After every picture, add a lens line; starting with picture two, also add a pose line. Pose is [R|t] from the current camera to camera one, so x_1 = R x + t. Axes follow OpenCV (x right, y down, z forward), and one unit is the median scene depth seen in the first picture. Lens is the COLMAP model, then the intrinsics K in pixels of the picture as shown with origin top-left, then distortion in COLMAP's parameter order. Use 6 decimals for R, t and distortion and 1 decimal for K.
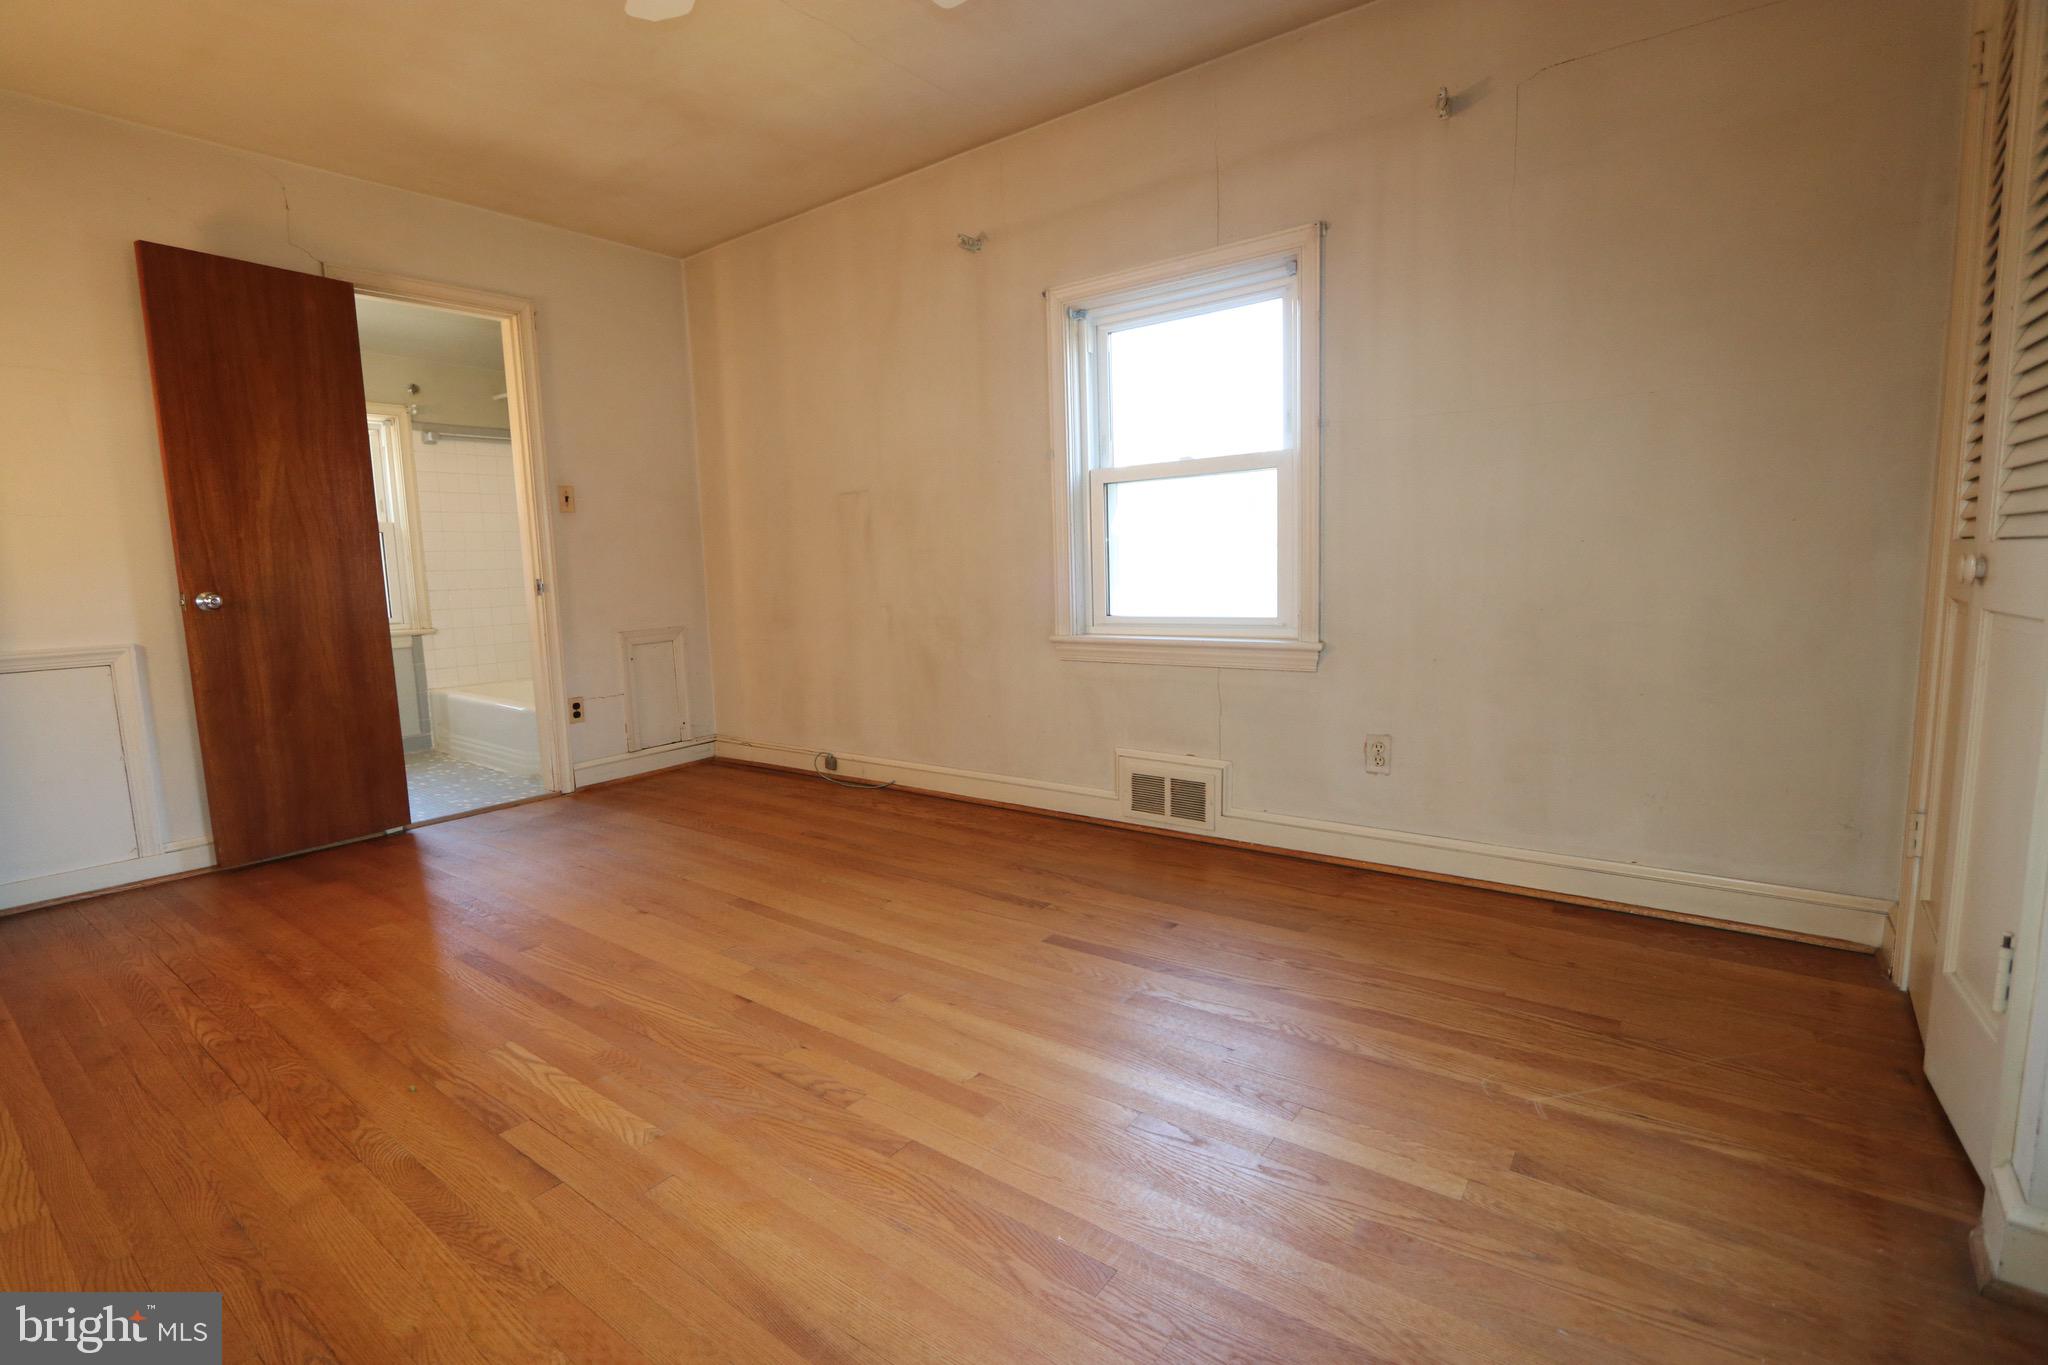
lens RADIAL K [[938.9, 0, 1008.1], [0, 938.9, 683.7], [0, 0, 1]] dist [-0.017018, 0.000359]
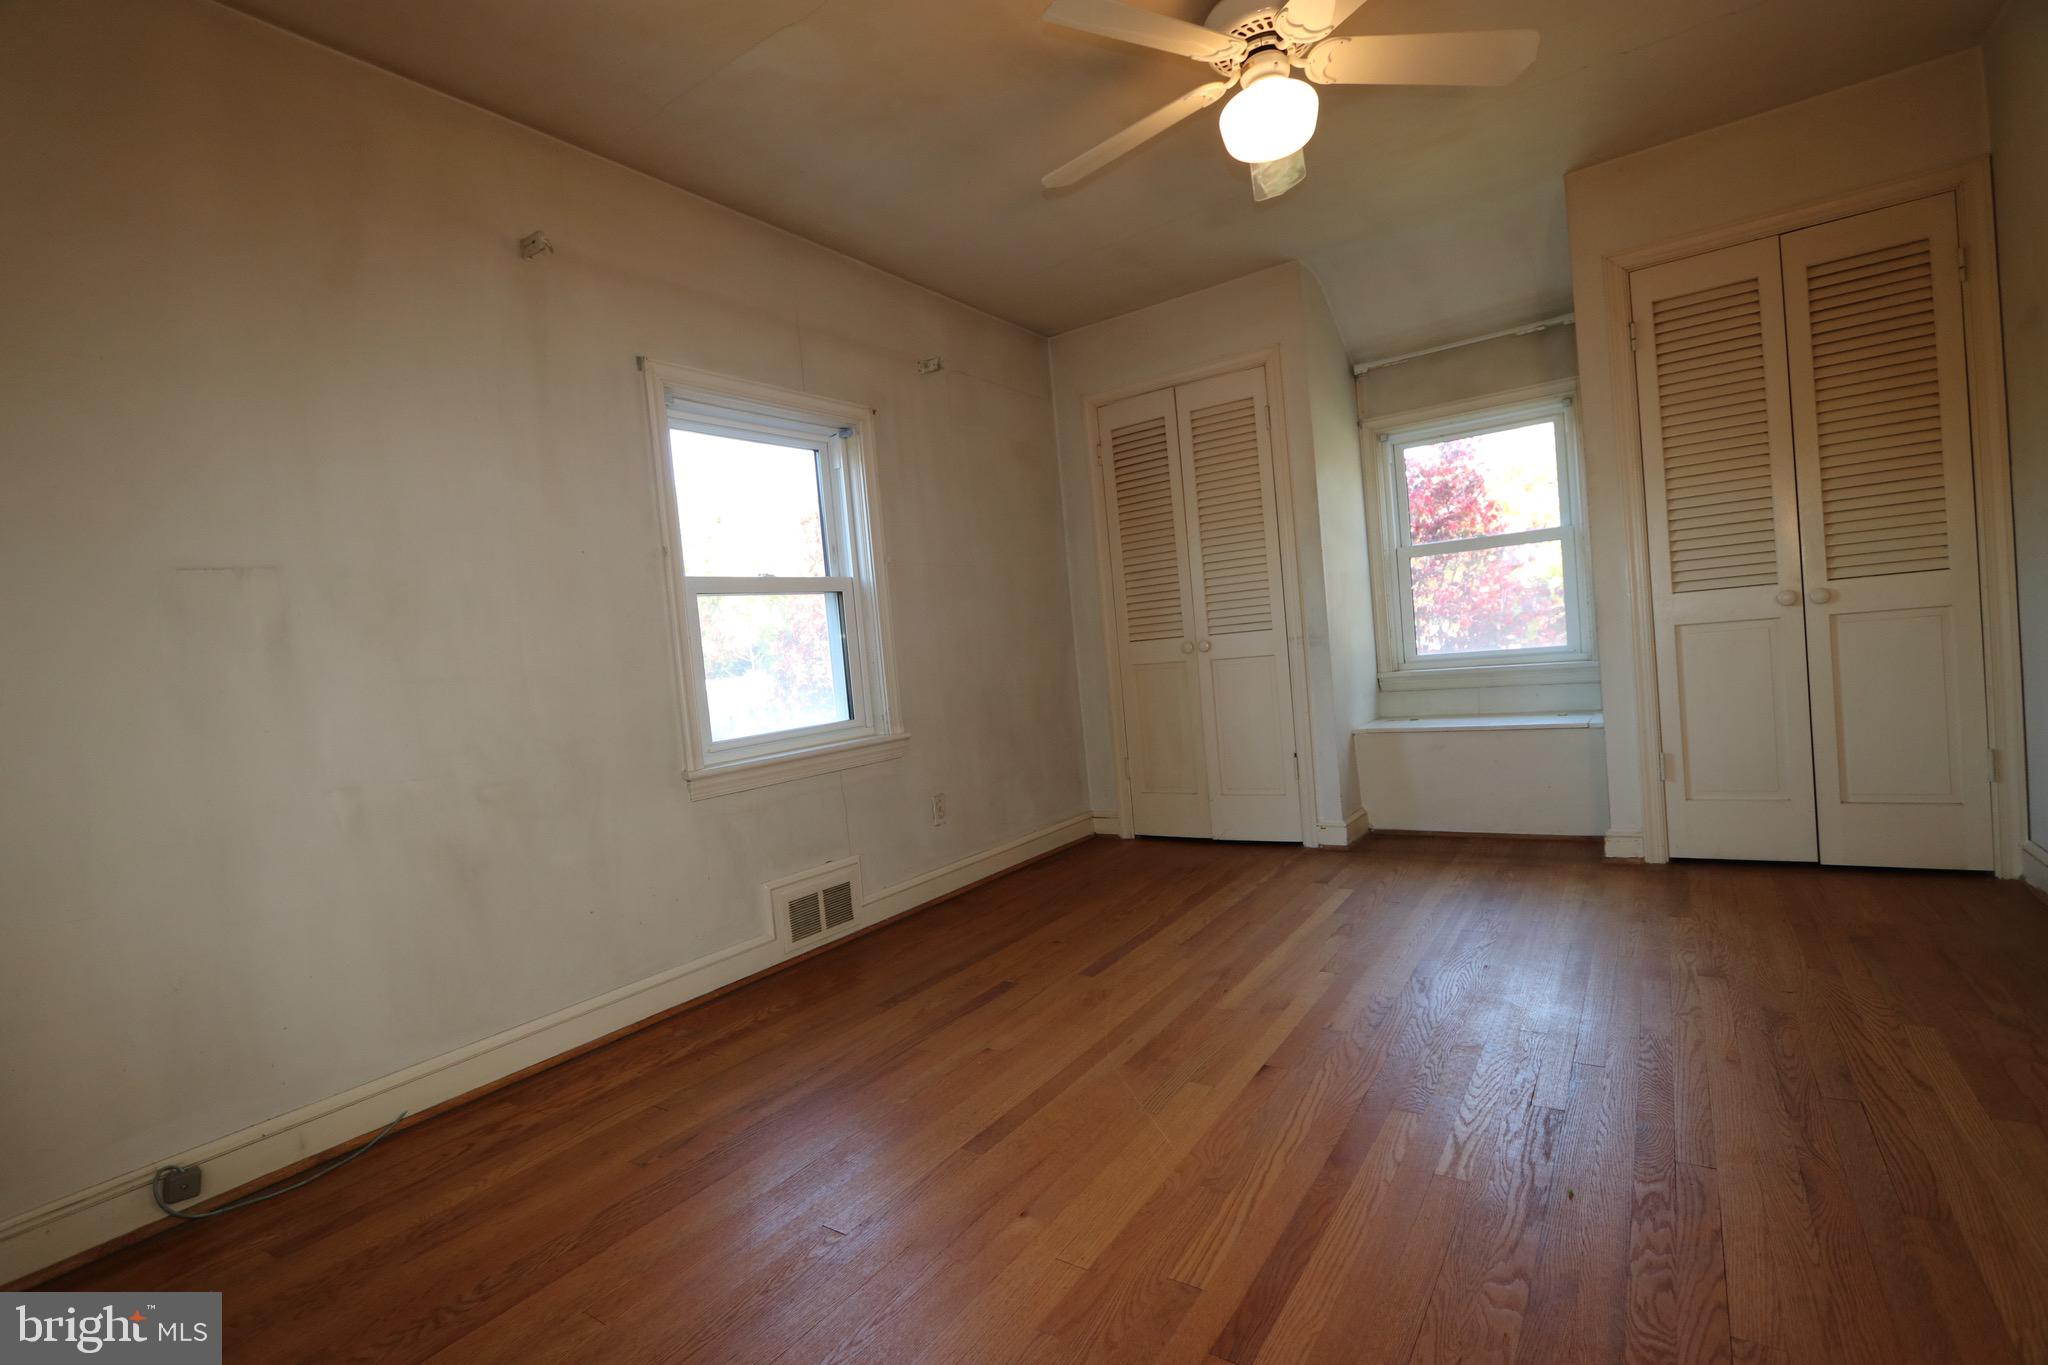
lens RADIAL K [[938.9, 0, 1010.7], [0, 938.9, 690.8], [0, 0, 1]] dist [-0.017018, 0.000359]
pose [[-0.036993, -0.008743, 0.999277, -0.817206], [0.216698, 0.976098, 0.016562, -0.077770], [-0.975537, 0.217154, -0.034215, 0.794121]]
